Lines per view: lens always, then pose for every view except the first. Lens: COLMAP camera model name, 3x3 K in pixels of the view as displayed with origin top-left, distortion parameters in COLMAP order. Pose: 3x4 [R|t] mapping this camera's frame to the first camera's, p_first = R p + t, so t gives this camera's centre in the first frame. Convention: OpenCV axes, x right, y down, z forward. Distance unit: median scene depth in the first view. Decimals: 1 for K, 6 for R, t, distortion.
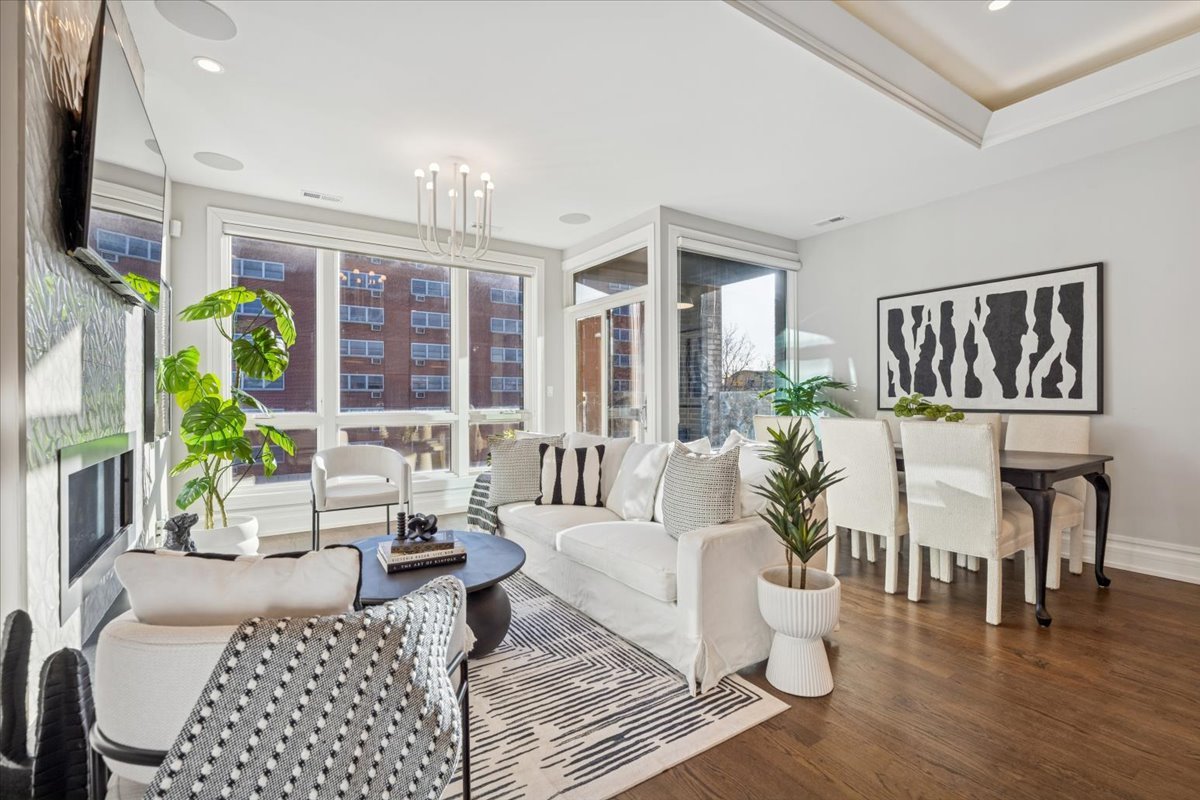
lens RADIAL K [[536.2, 0, 600.8], [0, 536.2, 398.5], [0, 0, 1]] dist [-0.003101, -0.000048]
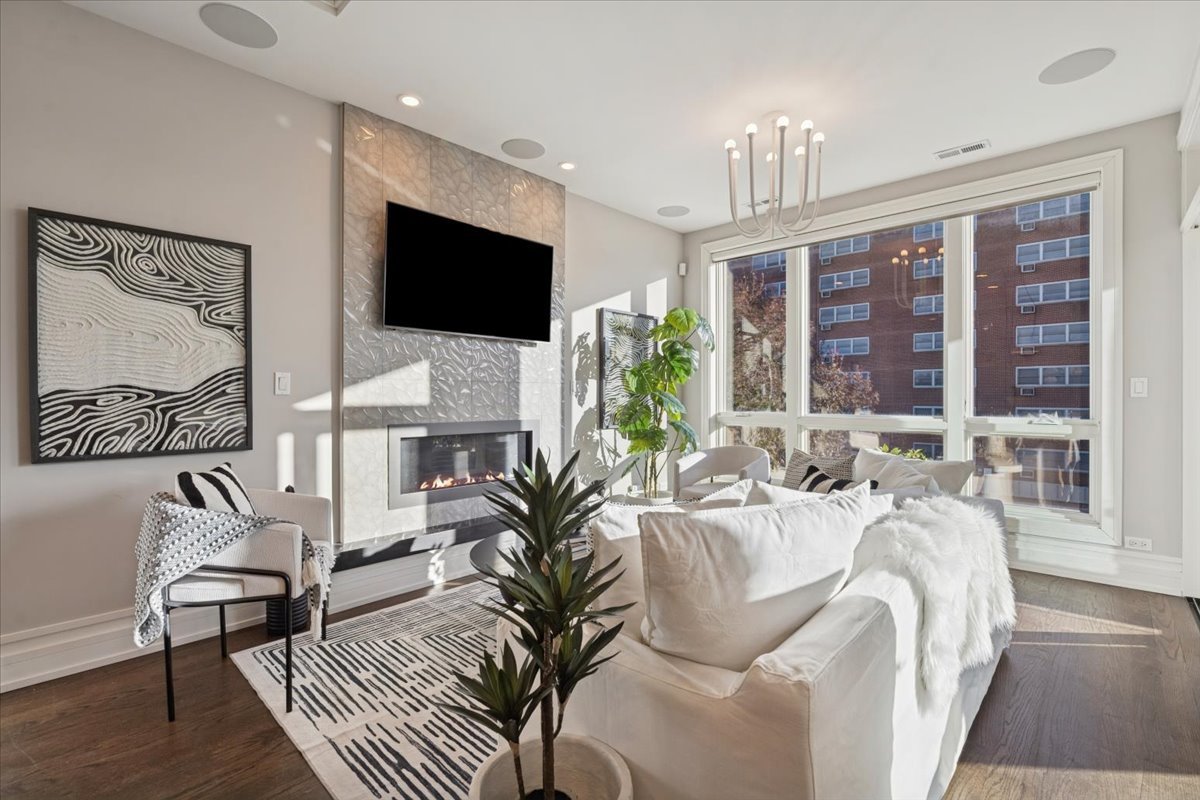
lens RADIAL K [[536.2, 0, 596.2], [0, 536.2, 400.6], [0, 0, 1]] dist [-0.003101, -0.000048]
pose [[0.212761, 0.010022, -0.977053, 0.443868], [-0.000808, 0.999949, 0.010081, -0.007152], [0.977104, -0.001355, 0.212758, 0.494594]]
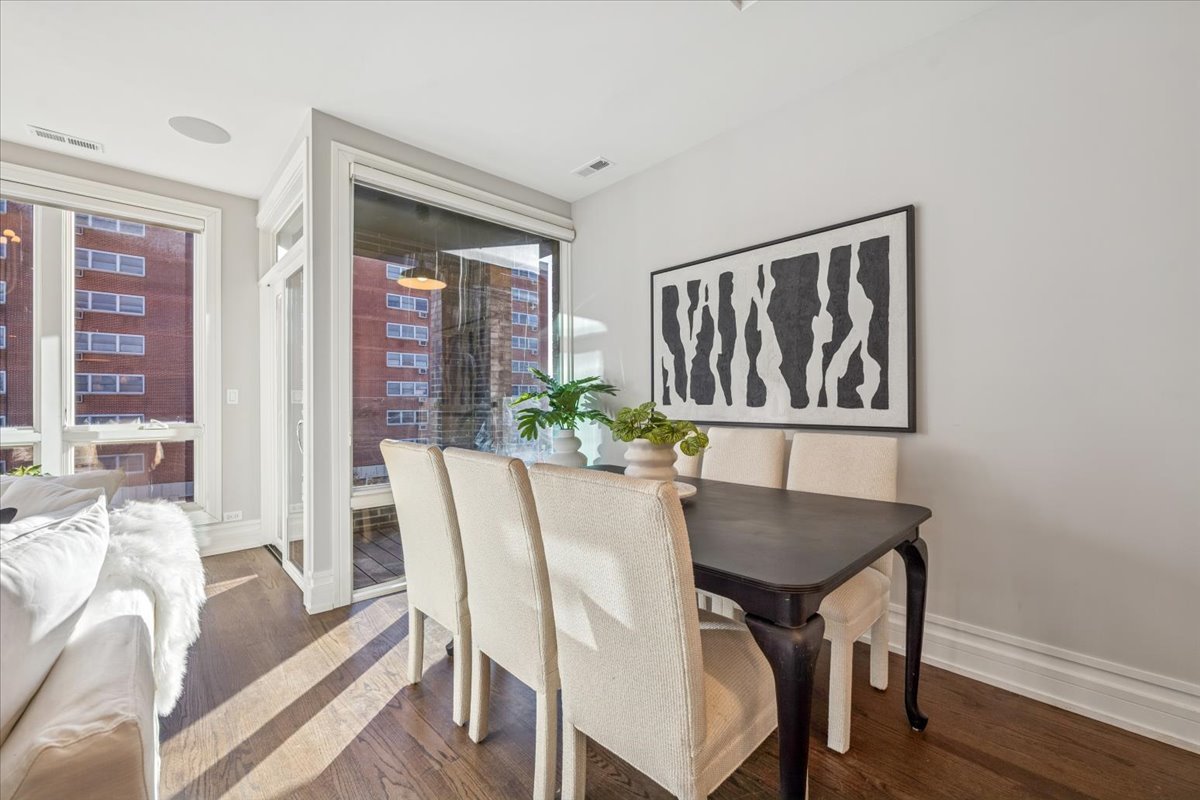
lens RADIAL K [[483.1, 0, 601.7], [0, 483.1, 397.7], [0, 0, 1]] dist [-0.006755, 0.000144]
pose [[0.984552, 0.000474, 0.175090, 0.385023], [0.001121, 0.999959, -0.009009, -0.007824], [-0.175087, 0.009067, 0.984511, 0.409433]]
